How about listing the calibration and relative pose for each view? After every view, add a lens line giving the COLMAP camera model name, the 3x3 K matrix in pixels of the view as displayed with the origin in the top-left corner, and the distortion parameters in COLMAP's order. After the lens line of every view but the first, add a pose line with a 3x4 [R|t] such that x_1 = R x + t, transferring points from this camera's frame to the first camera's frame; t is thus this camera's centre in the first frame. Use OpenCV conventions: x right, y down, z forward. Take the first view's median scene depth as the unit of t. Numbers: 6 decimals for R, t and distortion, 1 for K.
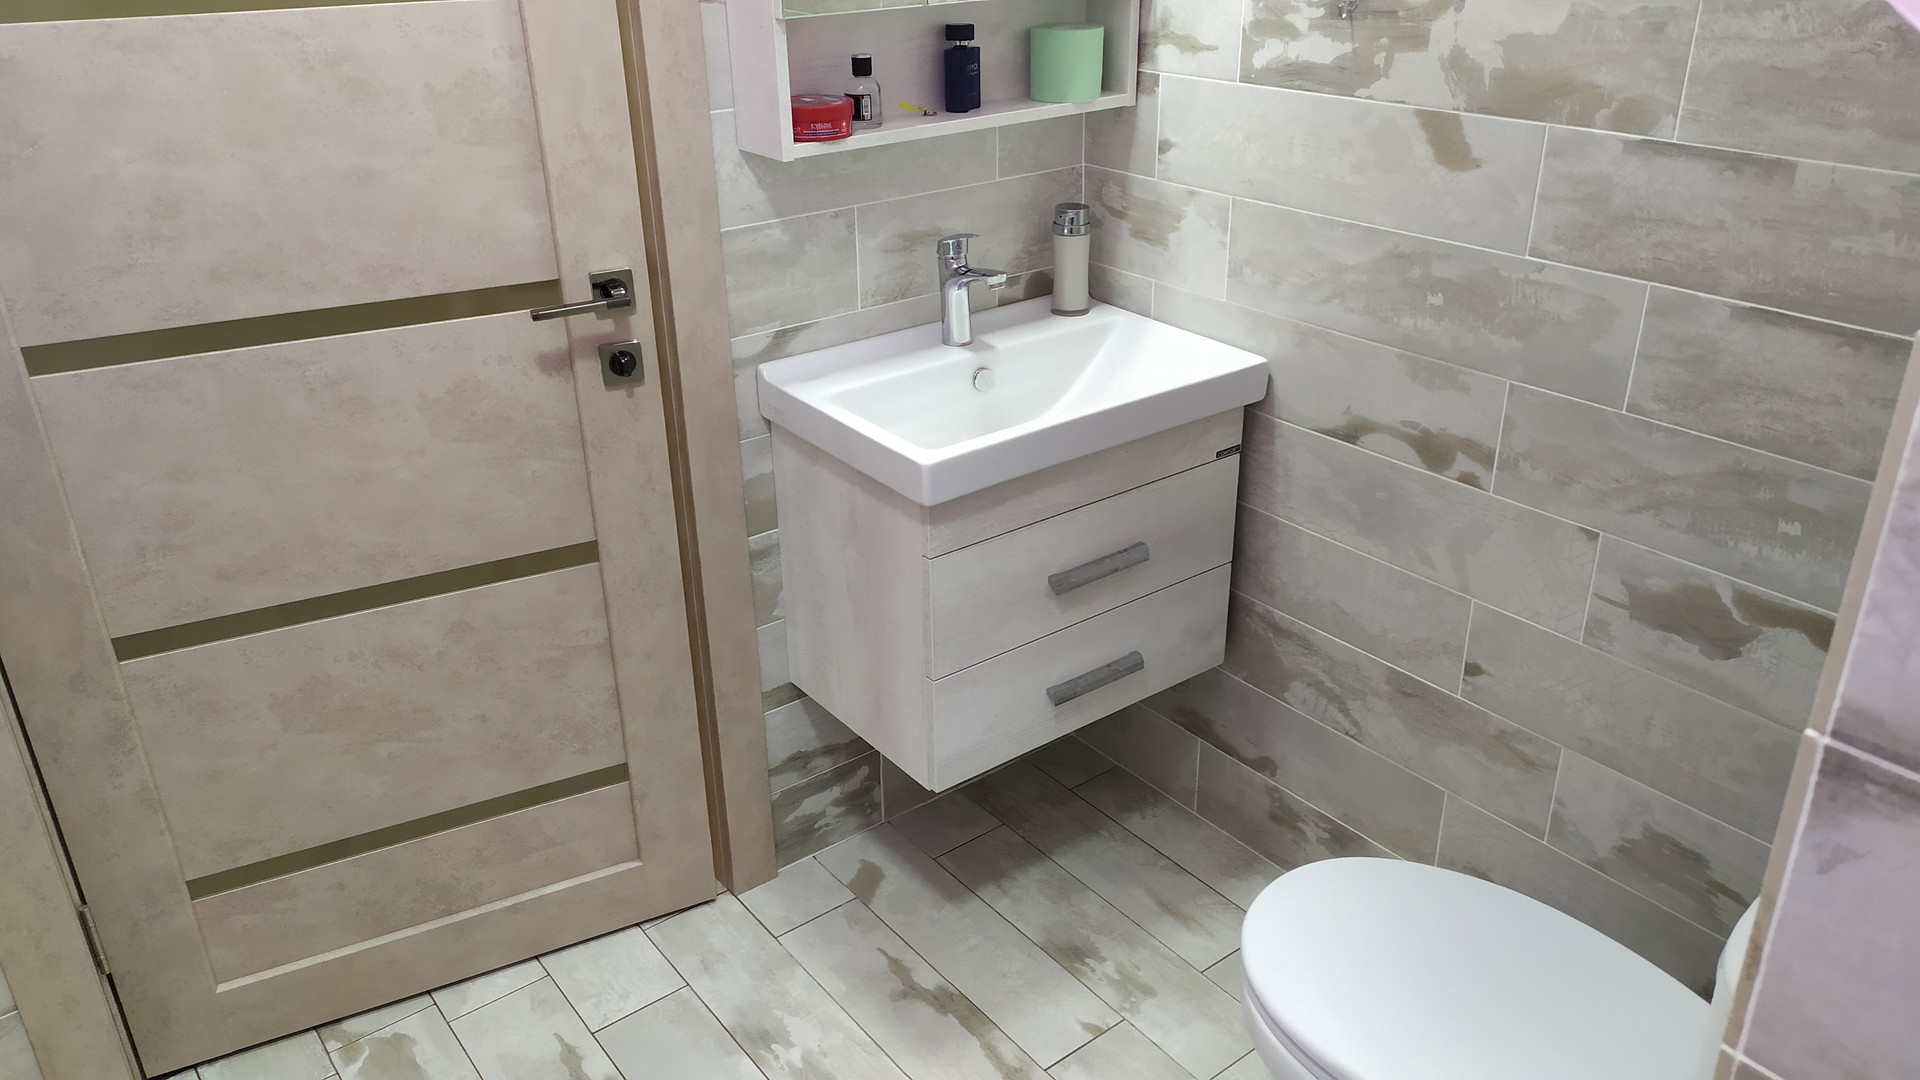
lens RADIAL K [[1441.1, 0, 961.6], [0, 1441.1, 533.8], [0, 0, 1]] dist [0.009289, -0.001437]
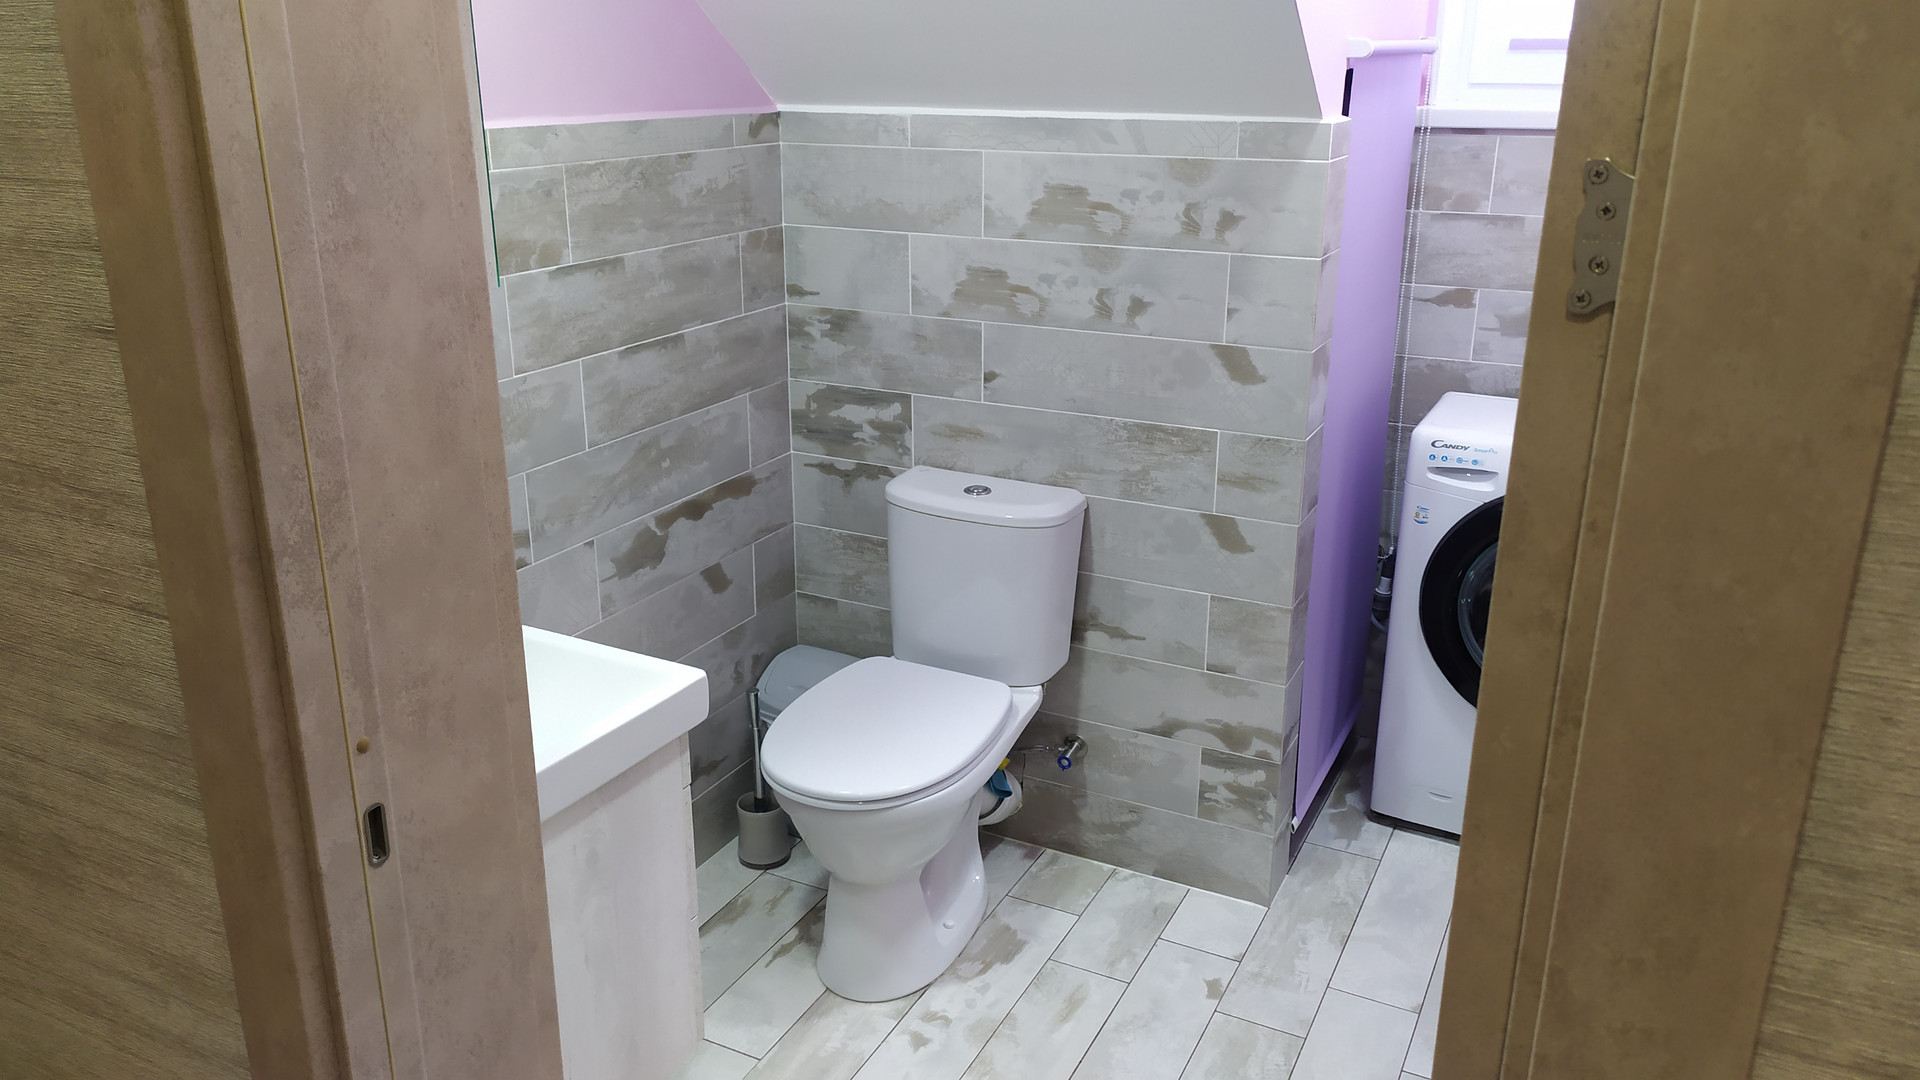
lens RADIAL K [[1441.1, 0, 958.2], [0, 1441.1, 541.9], [0, 0, 1]] dist [0.009289, -0.001437]
pose [[-0.428149, -0.281934, 0.858605, -1.007956], [0.389083, 0.800016, 0.456715, -0.551159], [-0.815661, 0.529611, -0.232830, 1.141367]]
